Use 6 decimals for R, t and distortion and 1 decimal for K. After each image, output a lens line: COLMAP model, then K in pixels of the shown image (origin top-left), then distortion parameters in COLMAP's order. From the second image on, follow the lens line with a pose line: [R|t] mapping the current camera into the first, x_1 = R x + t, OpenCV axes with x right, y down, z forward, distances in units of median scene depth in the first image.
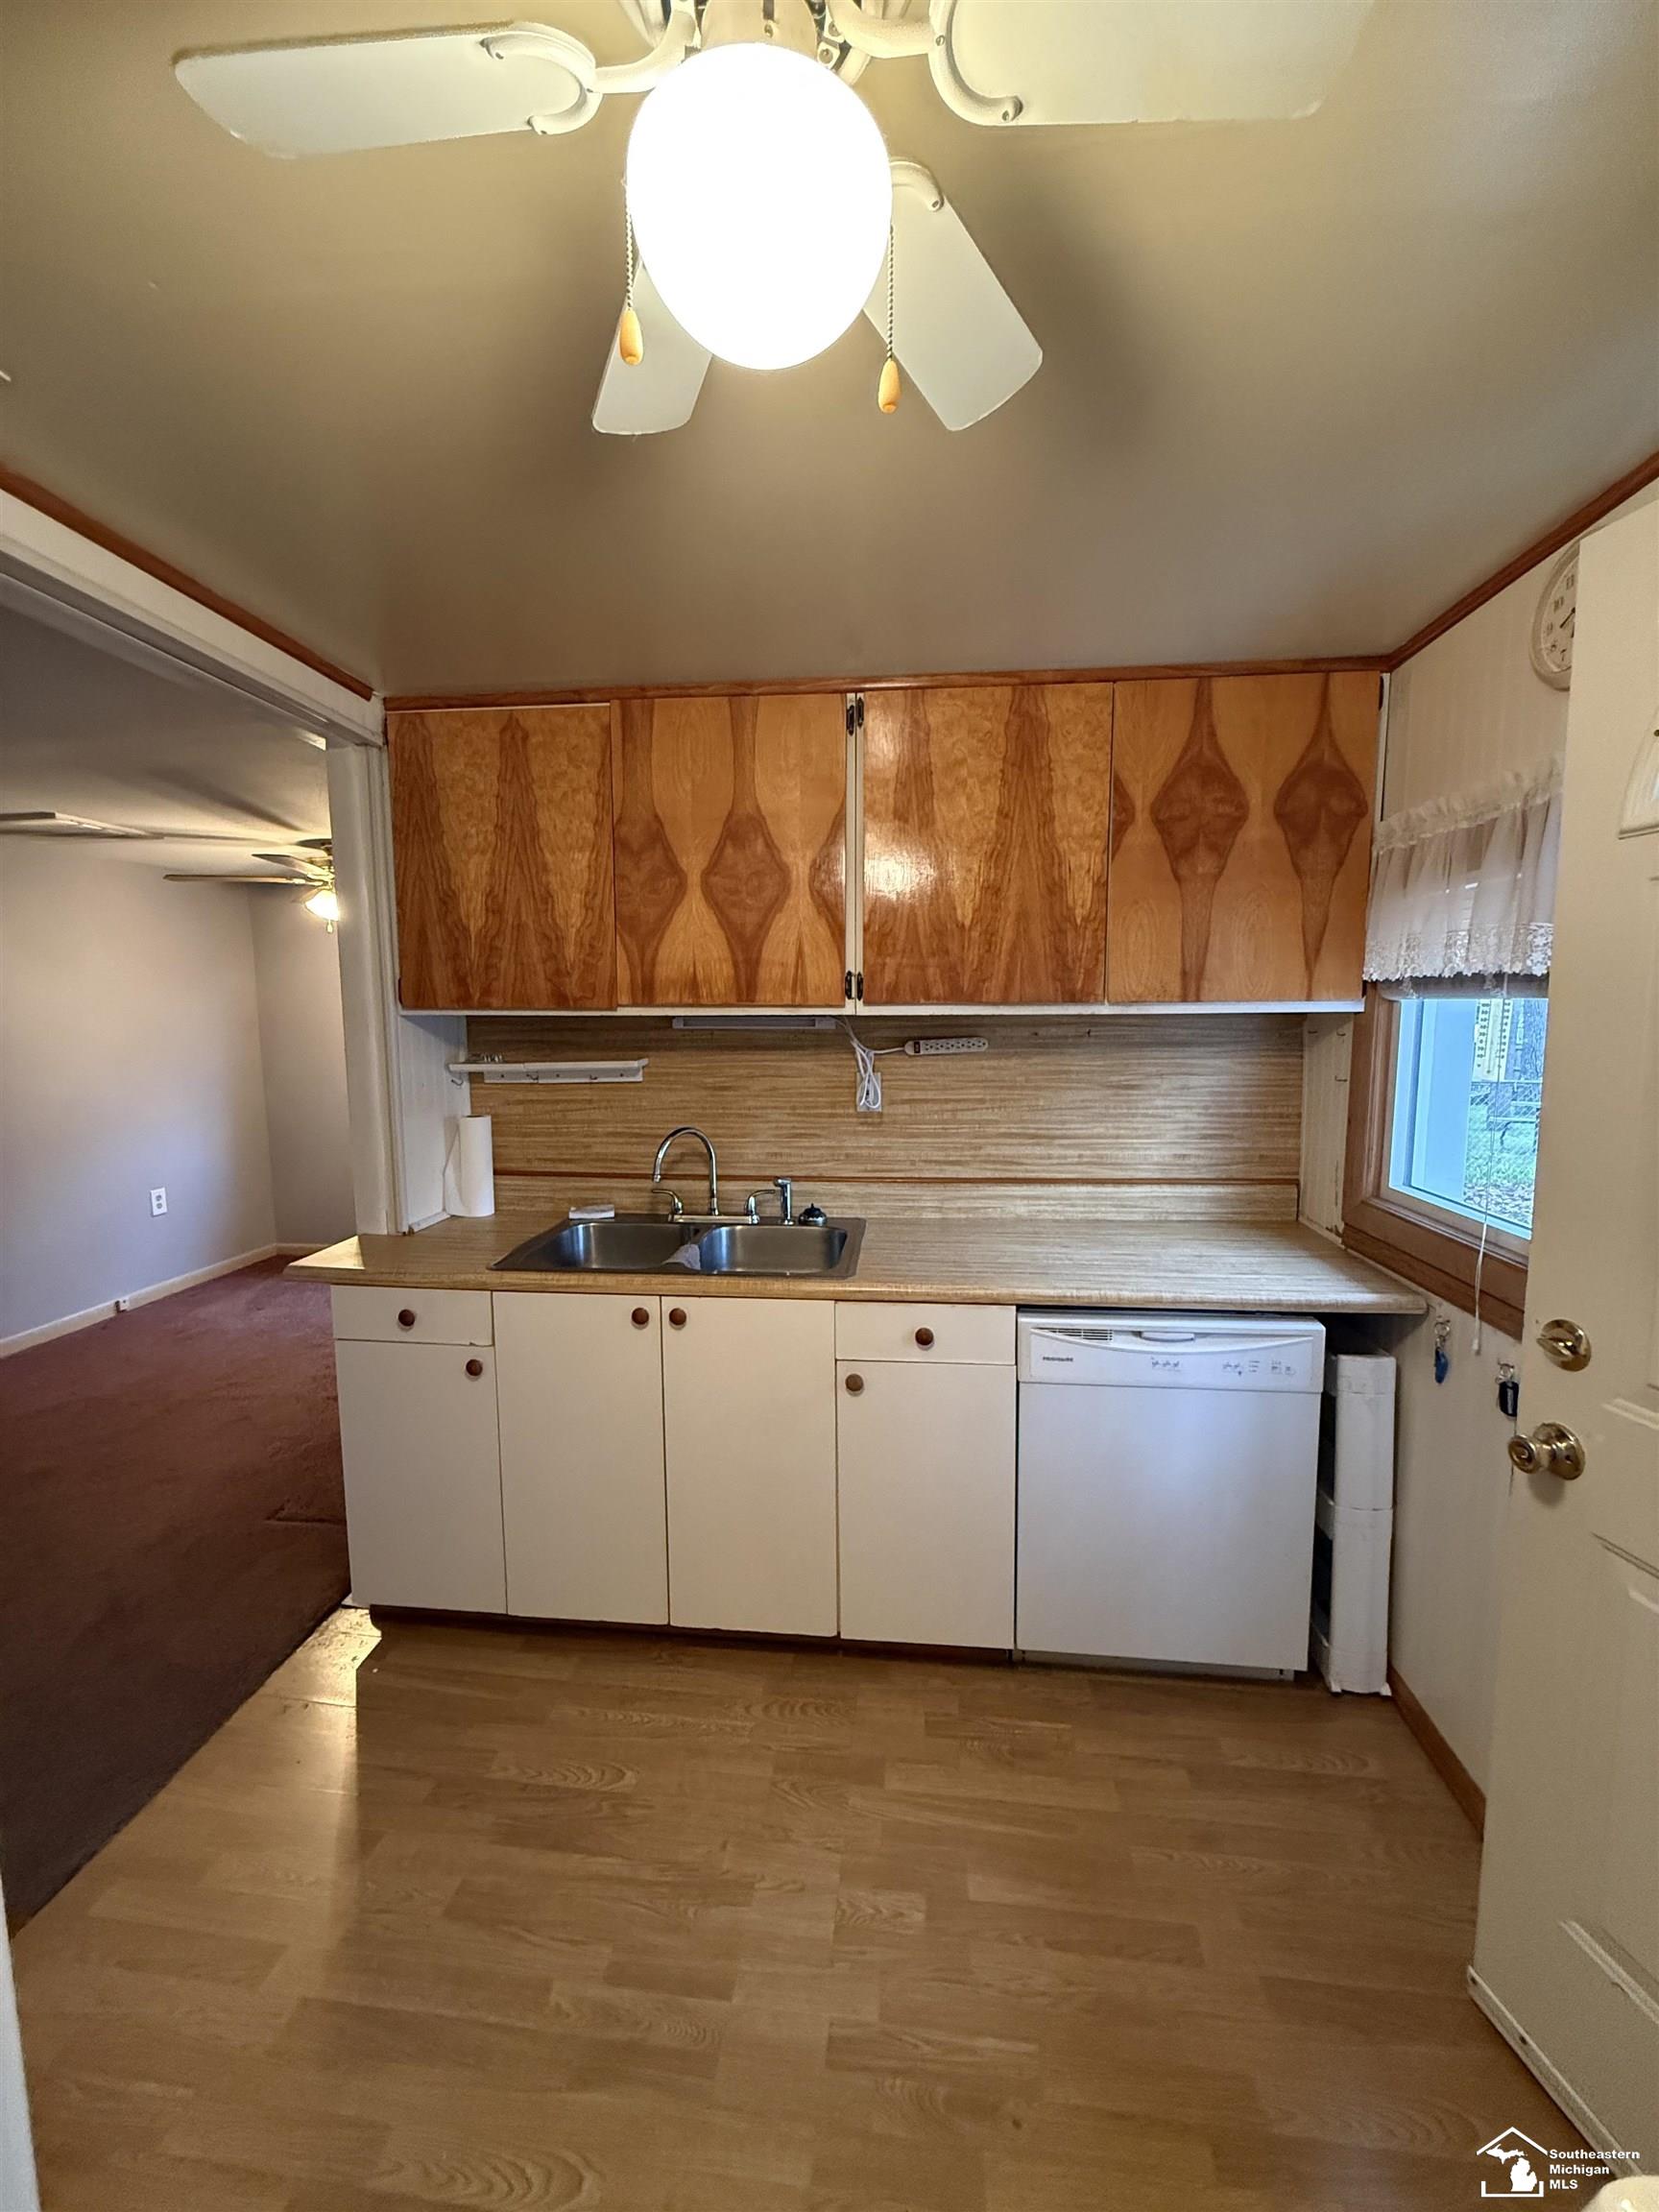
lens RADIAL K [[882.1, 0, 840.9], [0, 882.1, 1102.1], [0, 0, 1]] dist [0.001059, 0.000723]
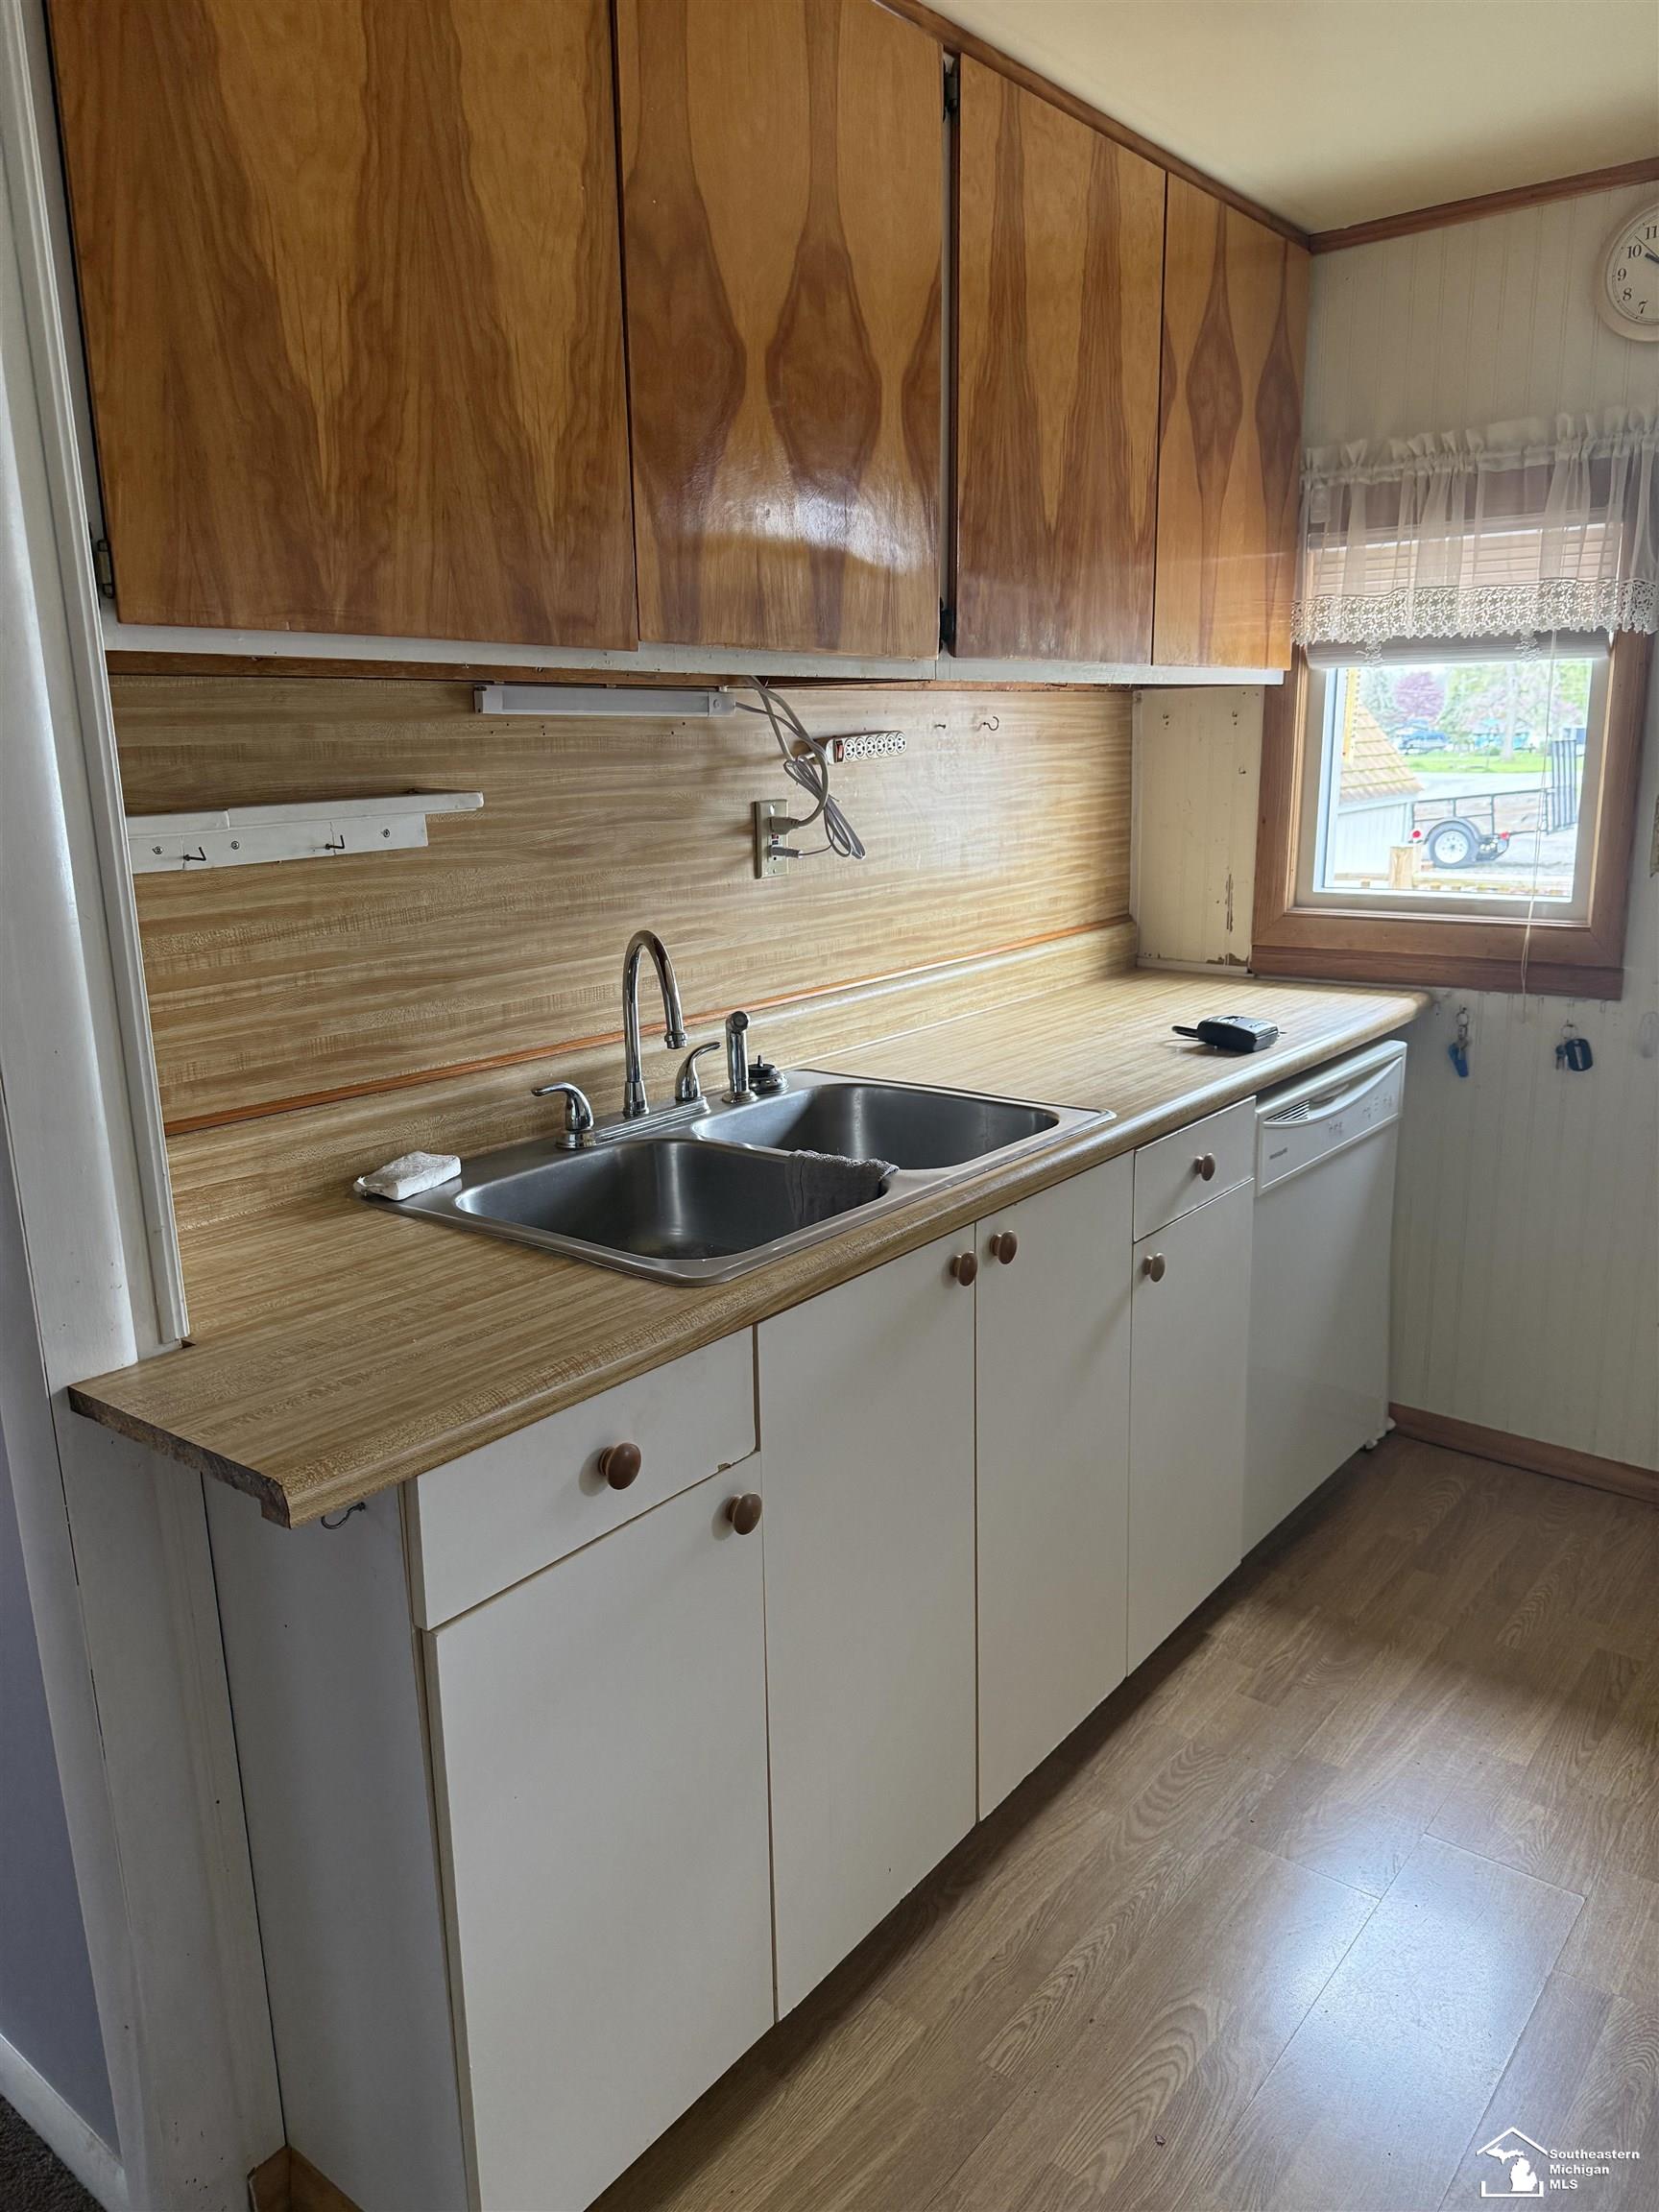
lens RADIAL K [[1556.6, 0, 829.9], [0, 1556.6, 1118.5], [0, 0, 1]] dist [0.022349, -0.007507]
pose [[0.543760, -0.206541, 0.813428, -0.876084], [0.110497, 0.978425, 0.174571, -0.006594], [-0.831935, -0.005043, 0.554851, 0.508761]]
